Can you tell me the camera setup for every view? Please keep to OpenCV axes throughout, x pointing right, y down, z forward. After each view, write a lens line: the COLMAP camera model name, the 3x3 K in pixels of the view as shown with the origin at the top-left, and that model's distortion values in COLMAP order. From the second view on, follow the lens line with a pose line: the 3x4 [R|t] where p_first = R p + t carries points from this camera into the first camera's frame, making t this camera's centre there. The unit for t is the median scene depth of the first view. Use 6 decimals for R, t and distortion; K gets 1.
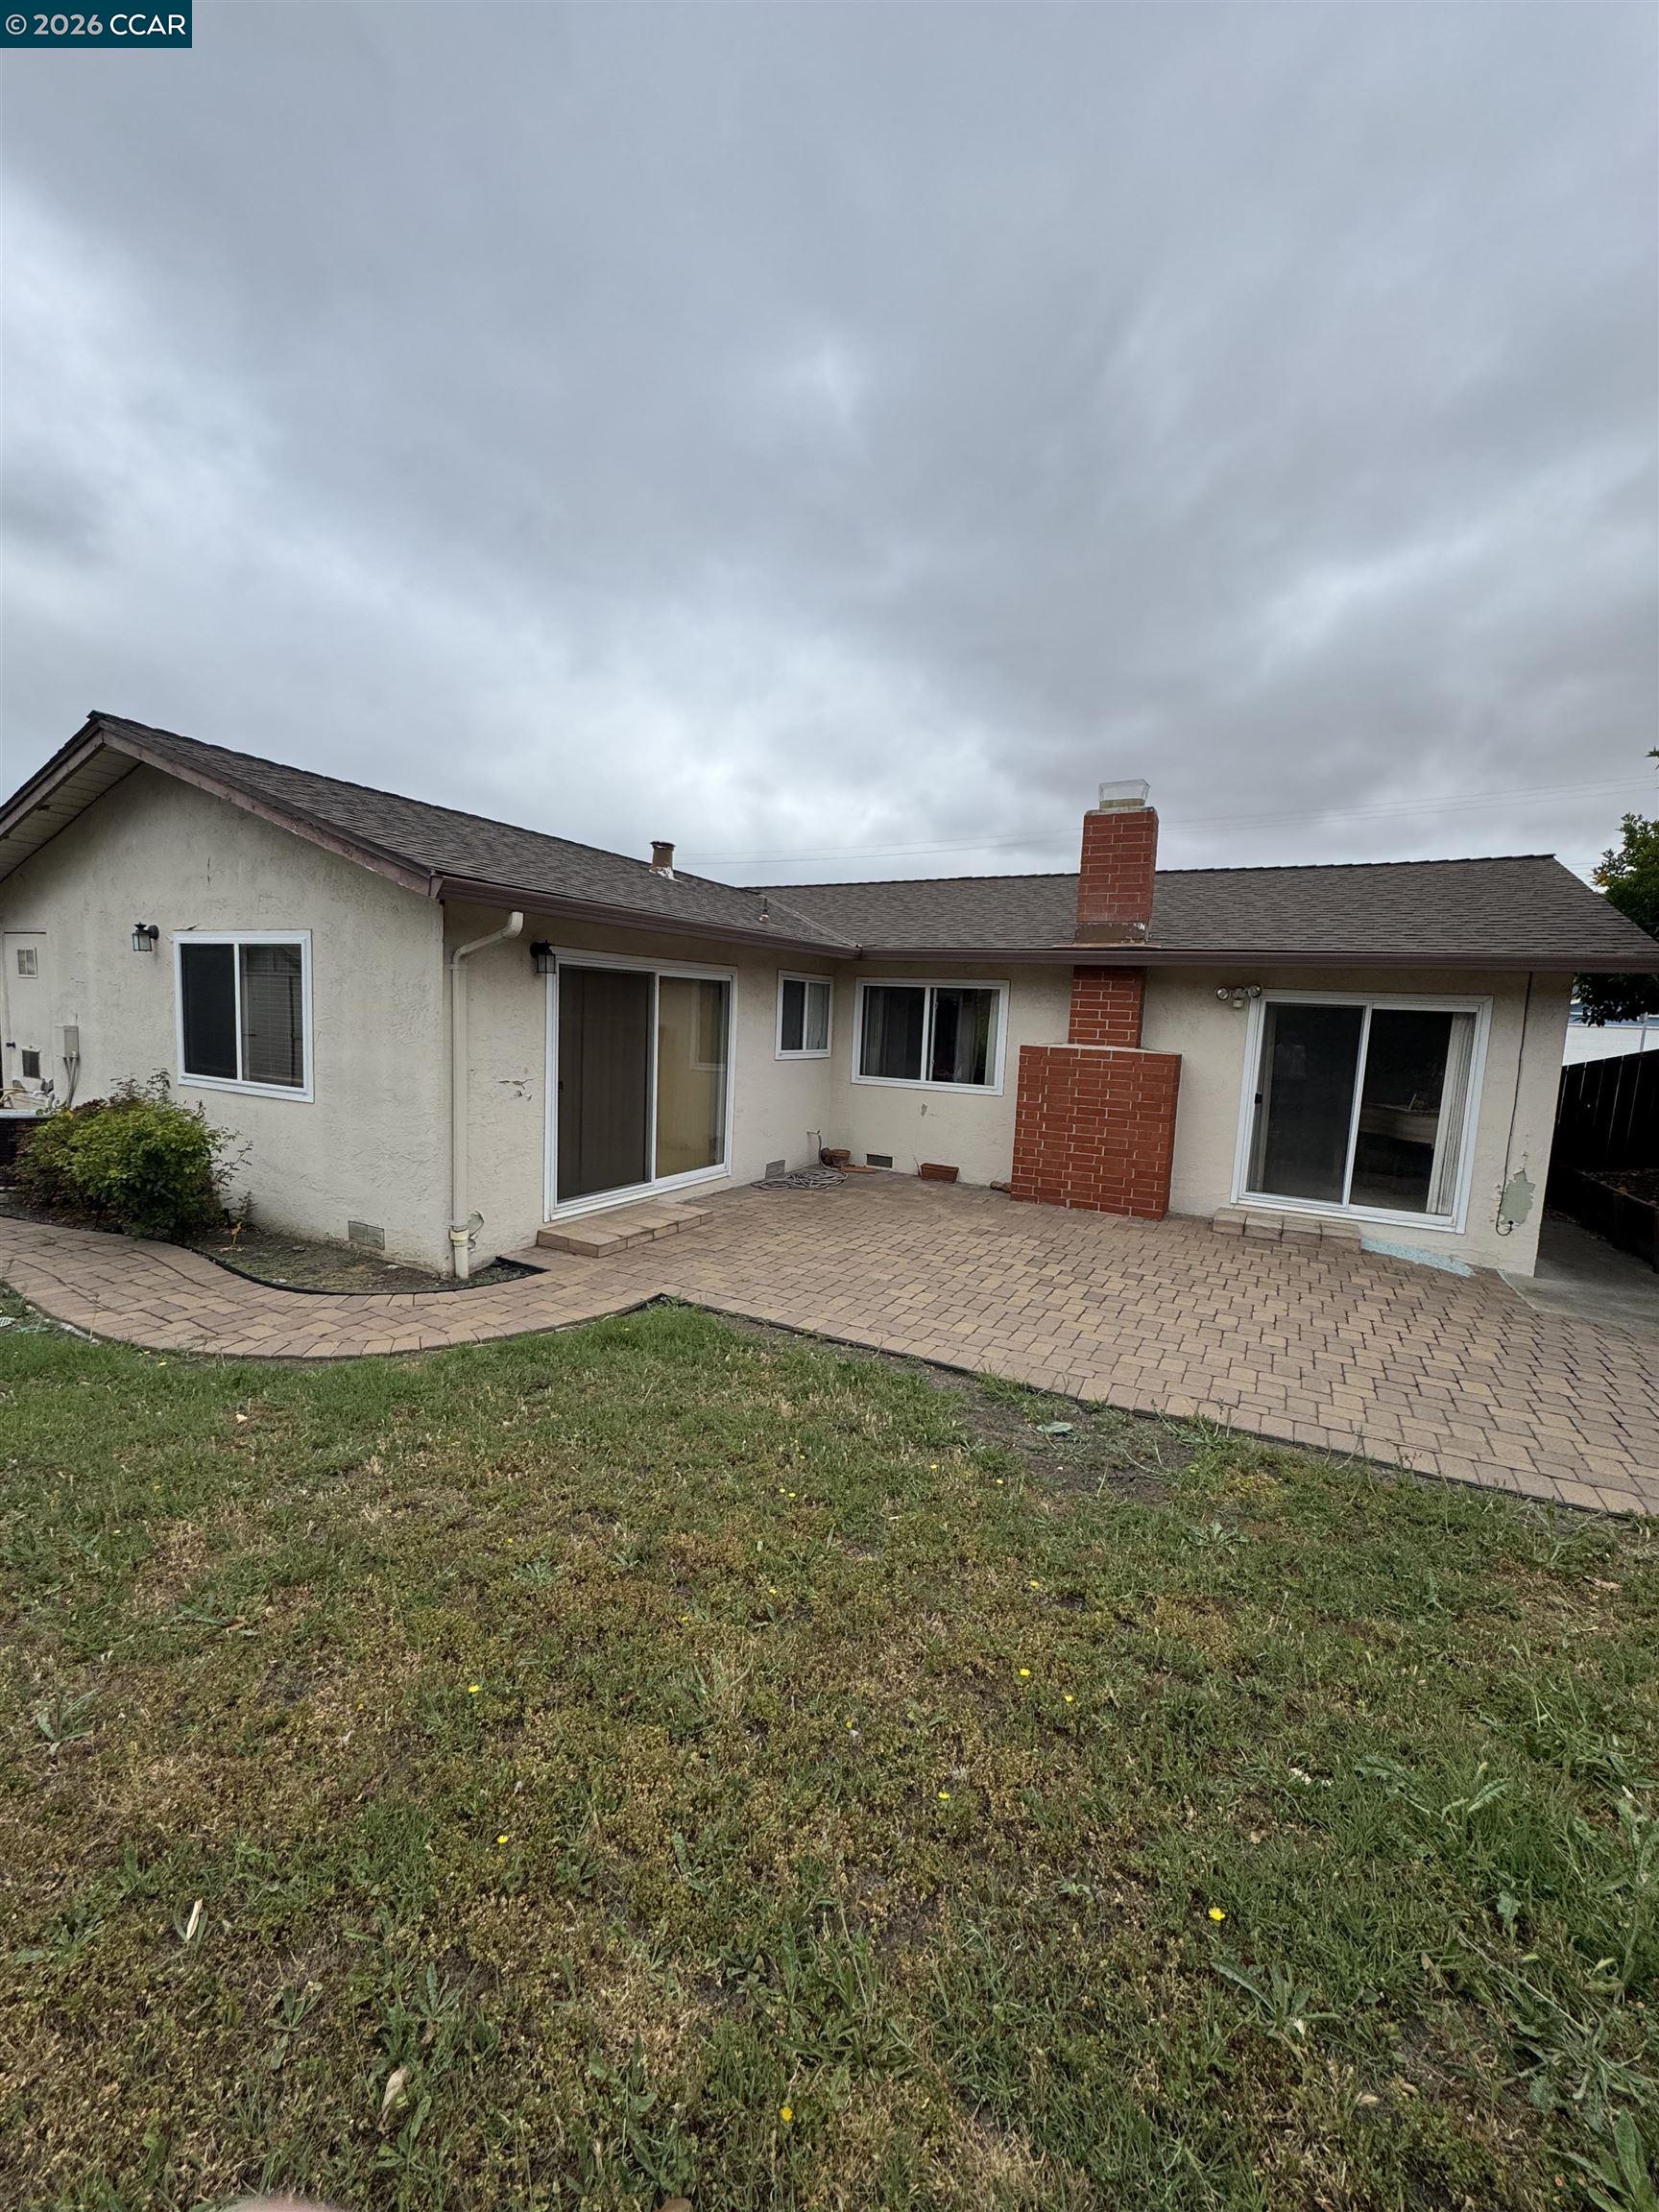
lens RADIAL K [[885.4, 0, 829.5], [0, 885.4, 1106.0], [0, 0, 1]] dist [-0.002158, 0.000211]
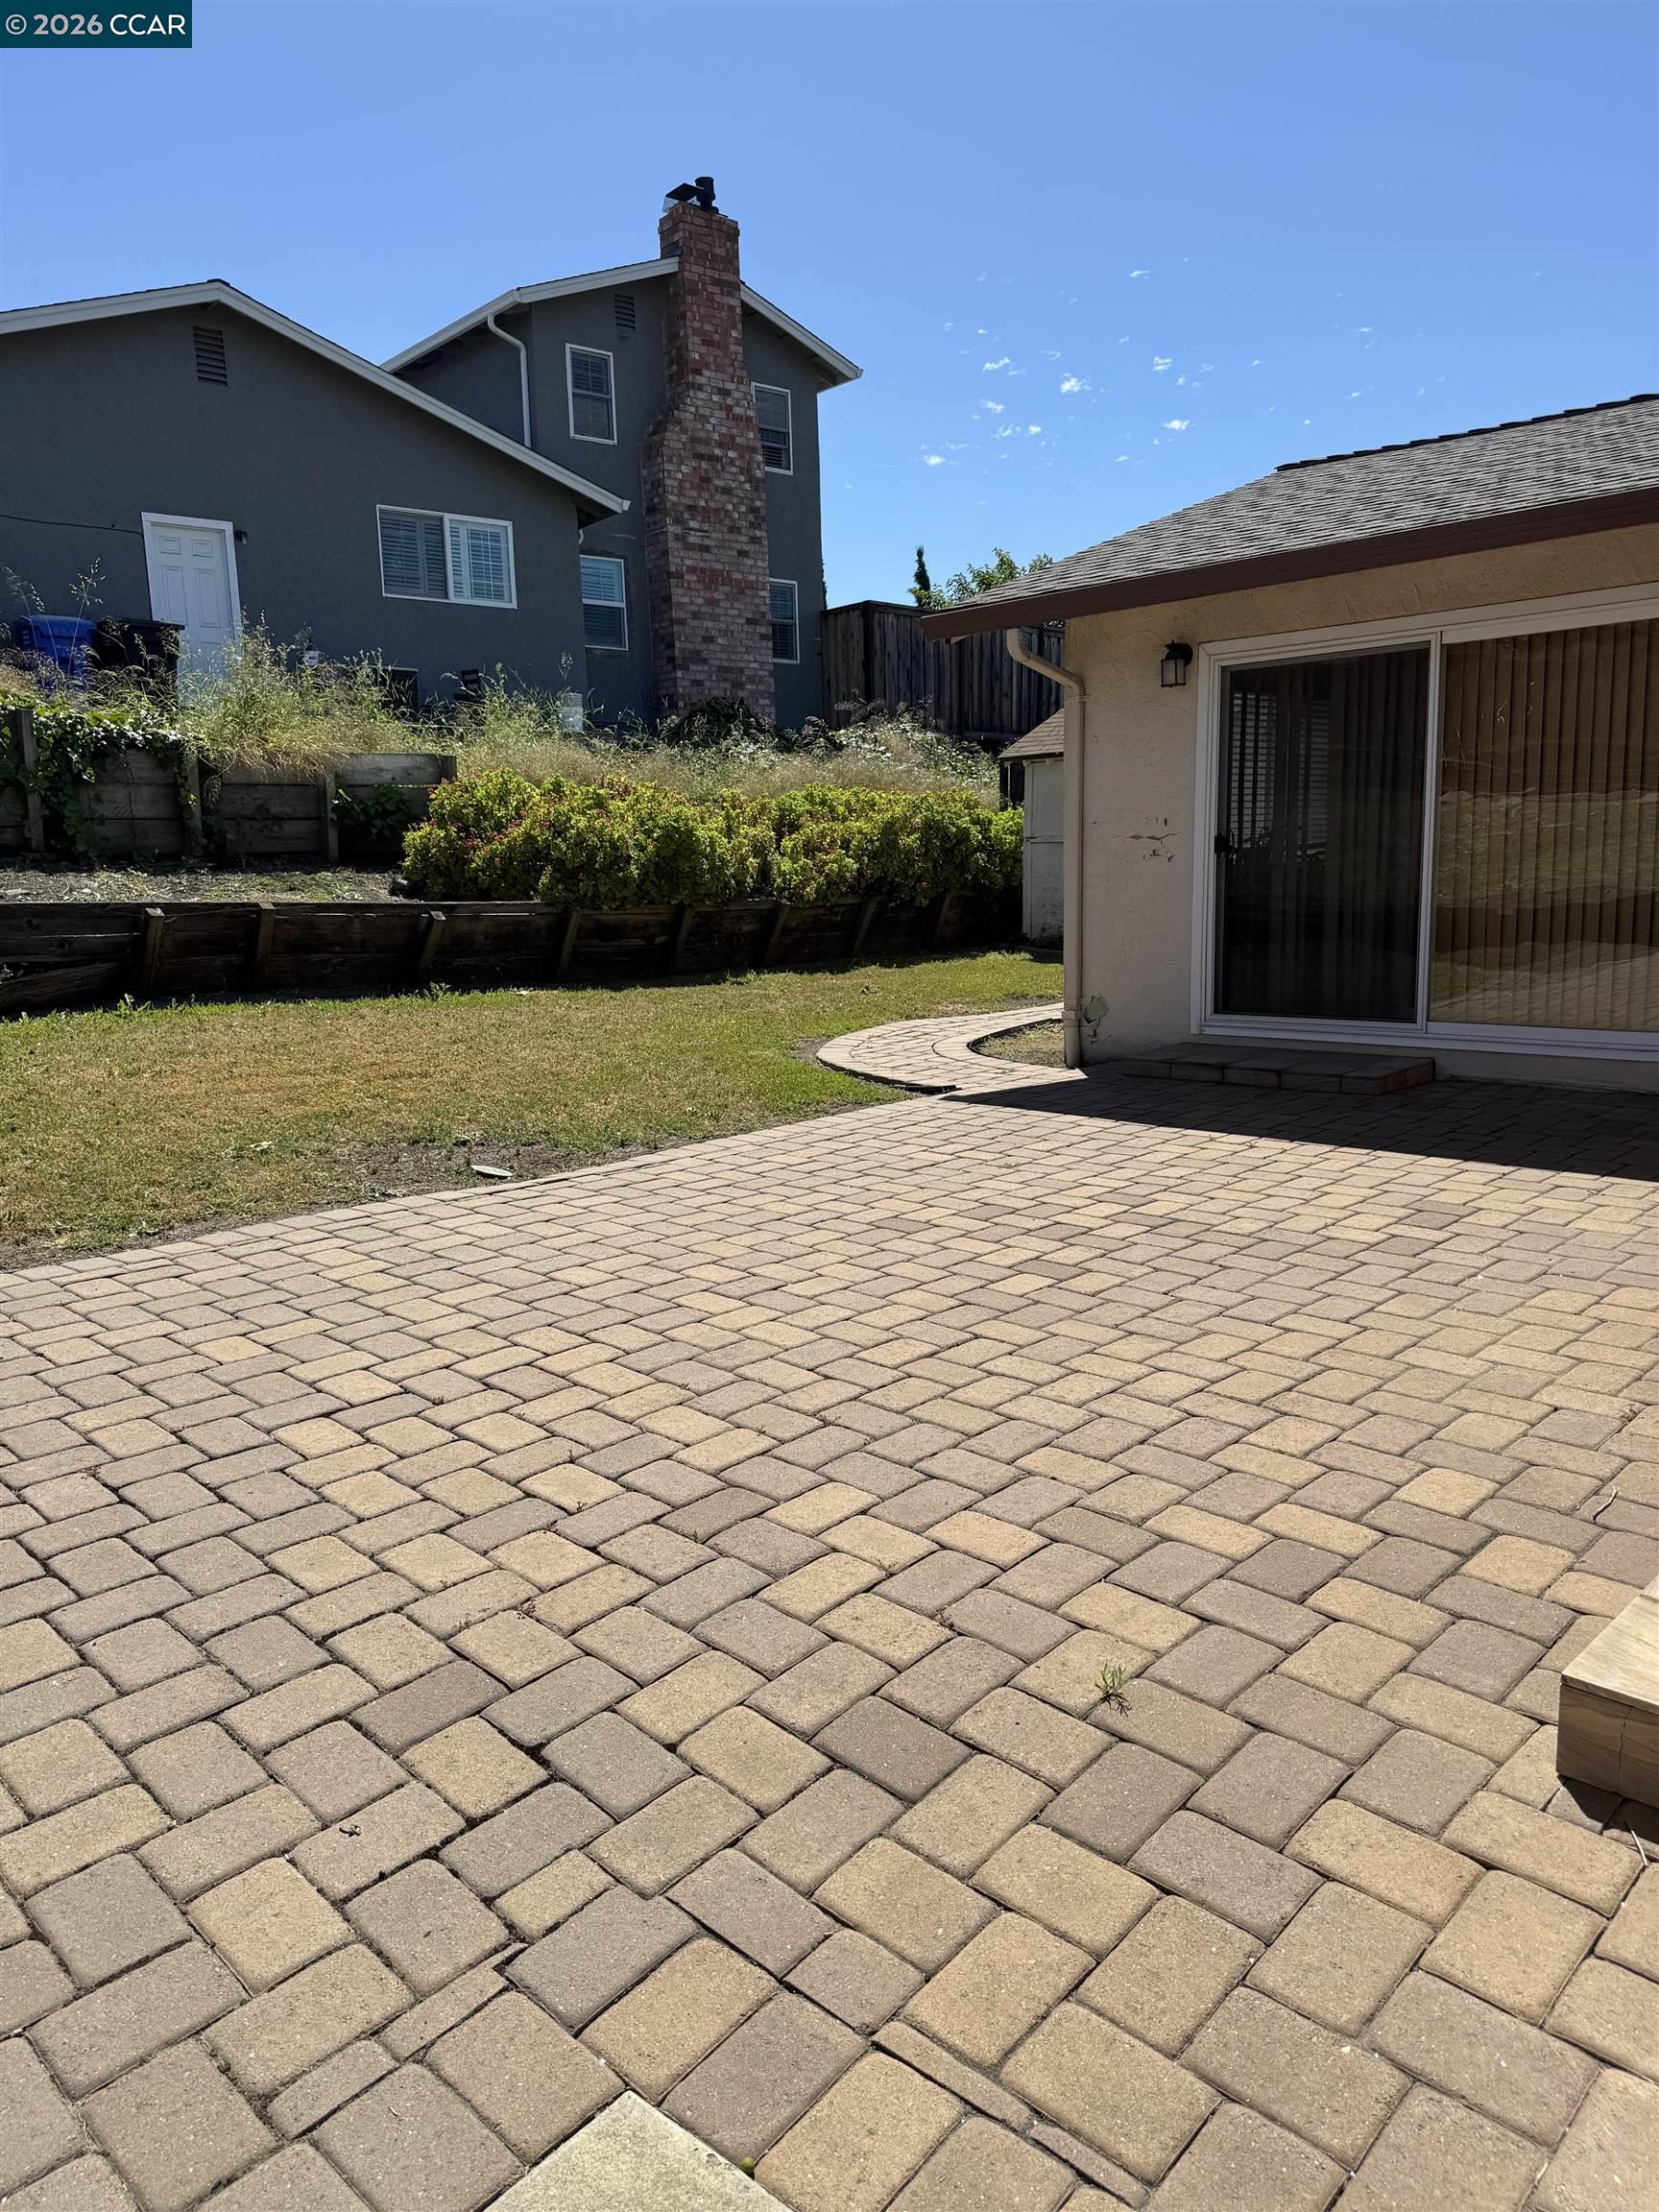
lens RADIAL K [[1556.6, 0, 829.5], [0, 1556.6, 1106.0], [0, 0, 1]] dist [0.095502, -0.001702]
pose [[-0.283689, 0.112504, -0.952294, 1.059065], [-0.092428, 0.985262, 0.143933, 0.032332], [0.954452, 0.128850, -0.269109, 1.126744]]
